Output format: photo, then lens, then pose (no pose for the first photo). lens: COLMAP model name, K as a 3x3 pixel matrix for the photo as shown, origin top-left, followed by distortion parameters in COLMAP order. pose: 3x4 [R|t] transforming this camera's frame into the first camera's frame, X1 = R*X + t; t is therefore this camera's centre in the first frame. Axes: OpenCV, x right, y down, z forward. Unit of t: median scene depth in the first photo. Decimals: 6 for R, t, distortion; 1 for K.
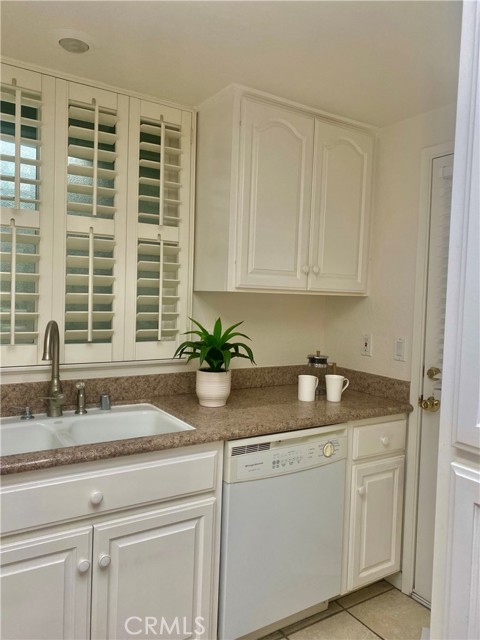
lens RADIAL K [[490.7, 0, 240.0], [0, 490.7, 315.7], [0, 0, 1]] dist [0.064186, -0.084420]
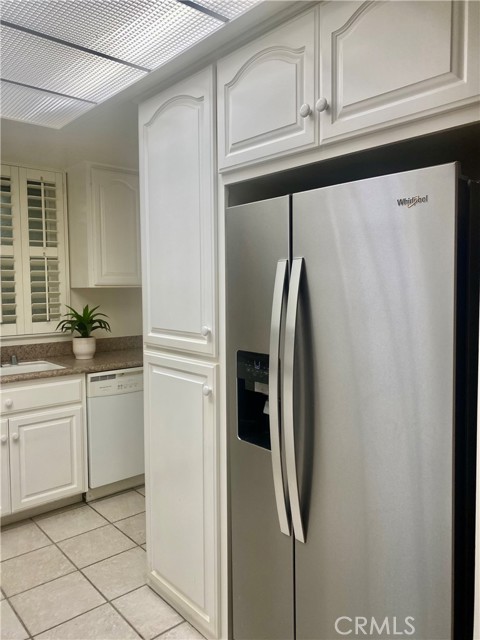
lens RADIAL K [[488.7, 0, 239.7], [0, 488.7, 316.6], [0, 0, 1]] dist [0.001026, -0.001678]
pose [[0.987872, -0.053424, 0.145790, 0.218512], [0.050246, 0.998414, 0.025400, 0.029541], [-0.146916, -0.017766, 0.988989, -0.647663]]
